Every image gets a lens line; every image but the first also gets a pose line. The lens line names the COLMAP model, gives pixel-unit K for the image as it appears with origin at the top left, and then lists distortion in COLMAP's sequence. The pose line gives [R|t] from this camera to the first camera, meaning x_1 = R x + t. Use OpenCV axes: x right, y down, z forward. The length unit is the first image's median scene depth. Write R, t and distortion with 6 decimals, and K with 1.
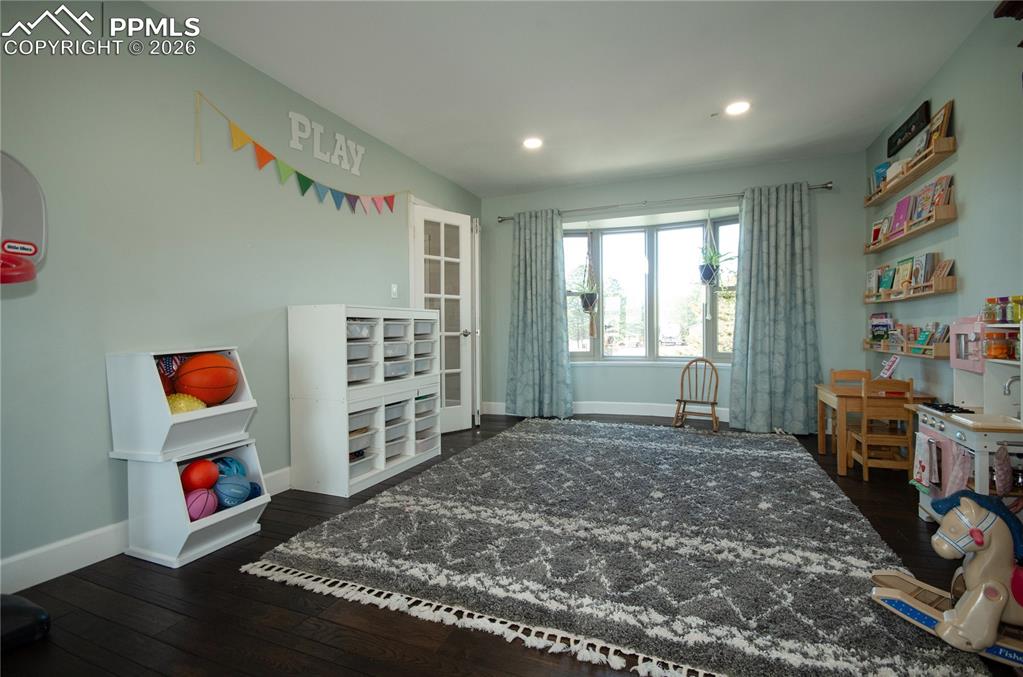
lens RADIAL K [[462.4, 0, 514.4], [0, 462.4, 335.5], [0, 0, 1]] dist [0.001889, -0.000260]
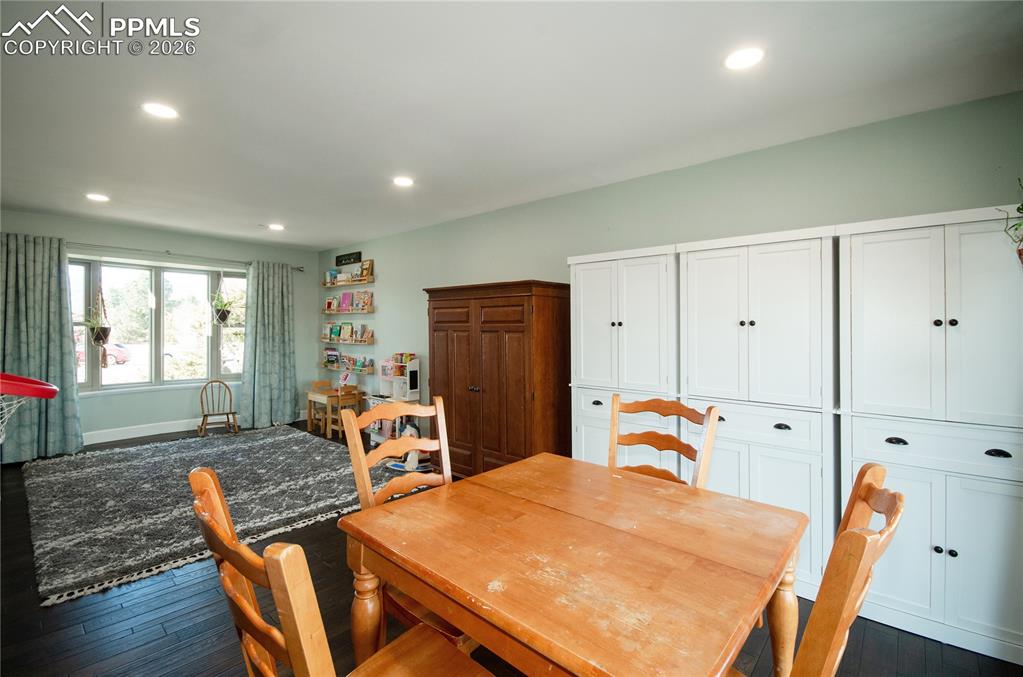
lens RADIAL K [[464.5, 0, 488.8], [0, 464.5, 327.4], [0, 0, 1]] dist [-0.000680, -0.000530]
pose [[0.383087, 0.010530, 0.923652, -0.692892], [0.003198, 0.999914, -0.012726, -0.108813], [-0.923707, 0.007829, 0.383020, -0.290131]]
